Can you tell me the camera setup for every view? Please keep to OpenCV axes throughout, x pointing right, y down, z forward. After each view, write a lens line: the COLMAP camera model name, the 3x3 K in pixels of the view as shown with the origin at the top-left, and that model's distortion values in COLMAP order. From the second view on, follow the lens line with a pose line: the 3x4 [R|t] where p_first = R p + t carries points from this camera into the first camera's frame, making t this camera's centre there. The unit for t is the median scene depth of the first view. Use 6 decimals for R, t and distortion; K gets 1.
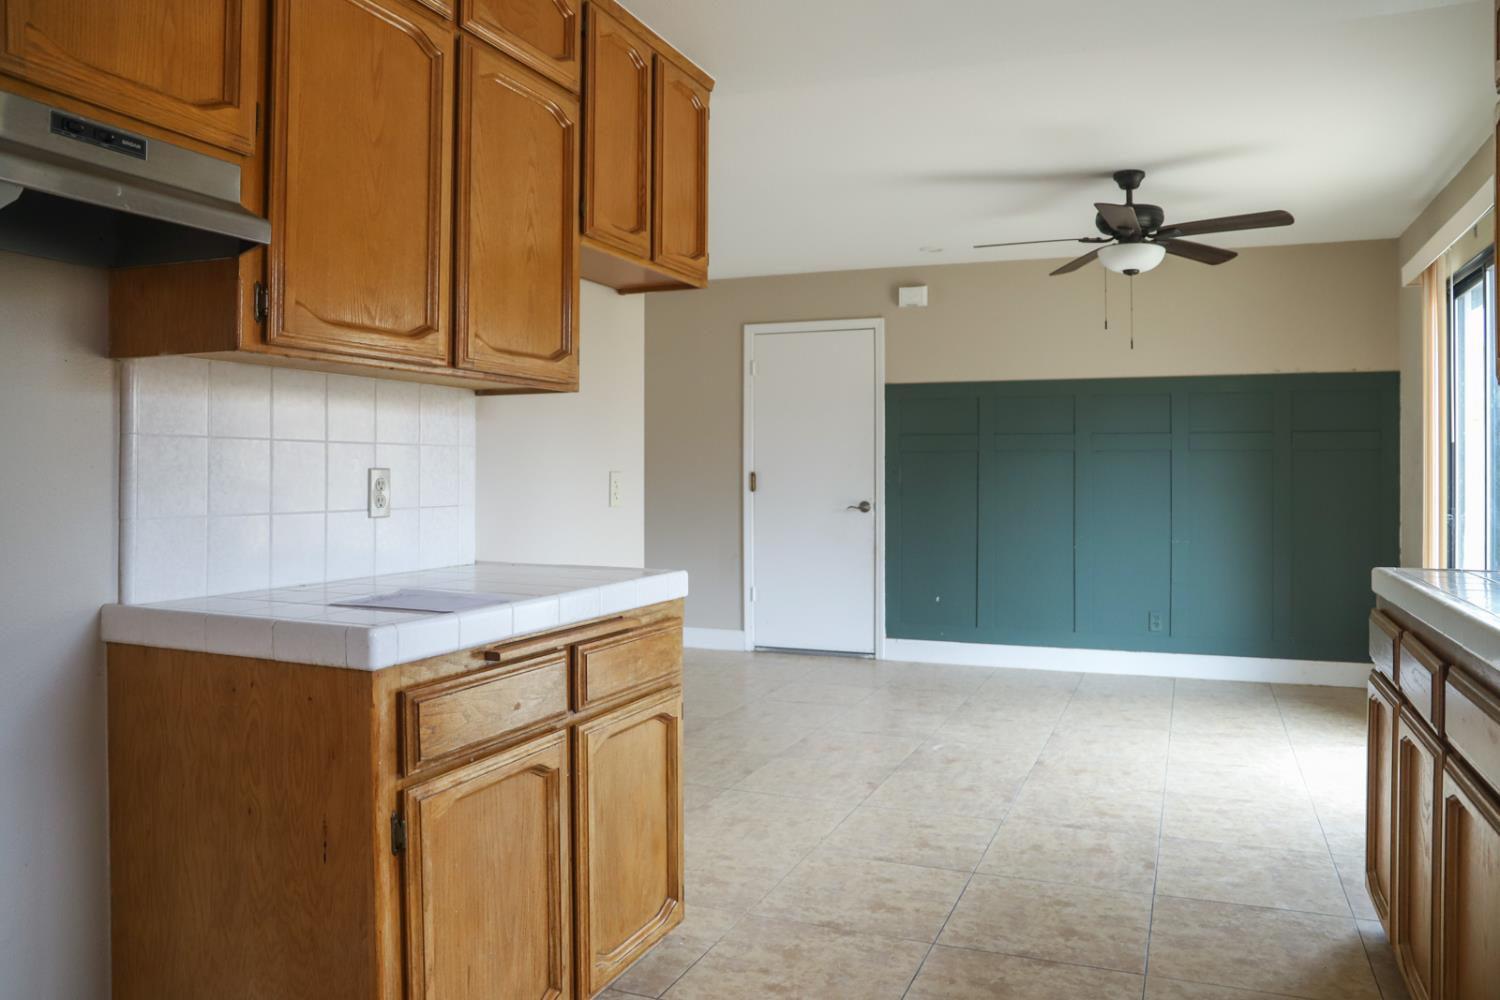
lens RADIAL K [[1084.0, 0, 755.4], [0, 1084.0, 456.9], [0, 0, 1]] dist [-0.107849, 0.061450]
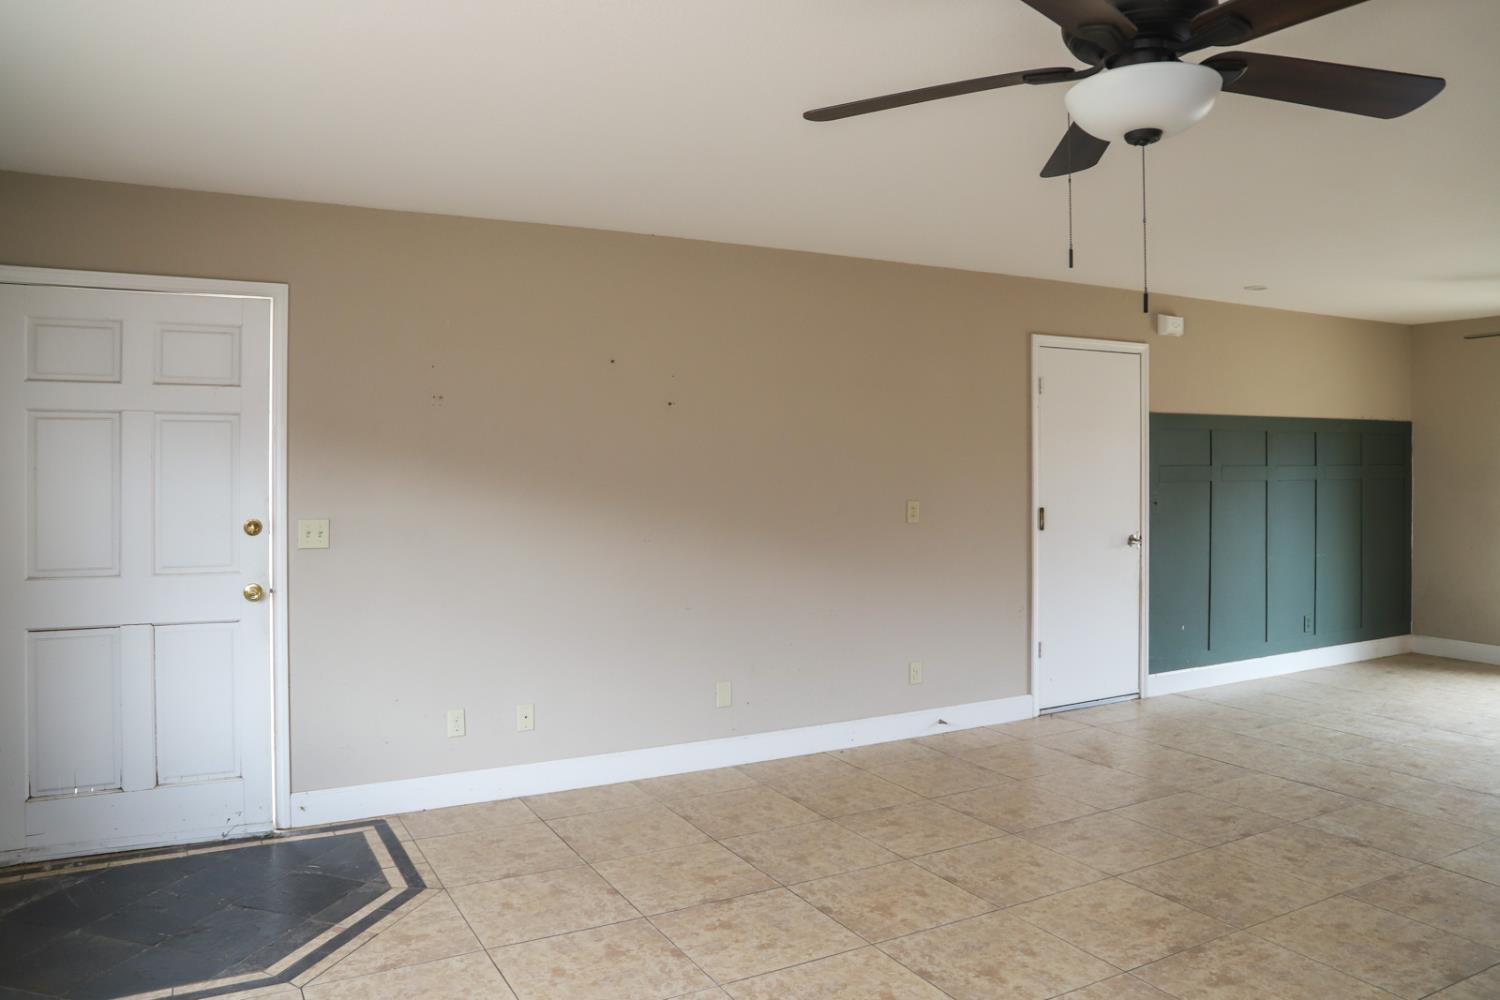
lens RADIAL K [[1084.0, 0, 755.4], [0, 1084.0, 456.9], [0, 0, 1]] dist [-0.107849, 0.061450]
pose [[0.629729, 0.004235, 0.776804, -0.841082], [-0.007074, 0.999975, 0.000283, -0.025525], [-0.776783, -0.005673, 0.629743, 0.669832]]
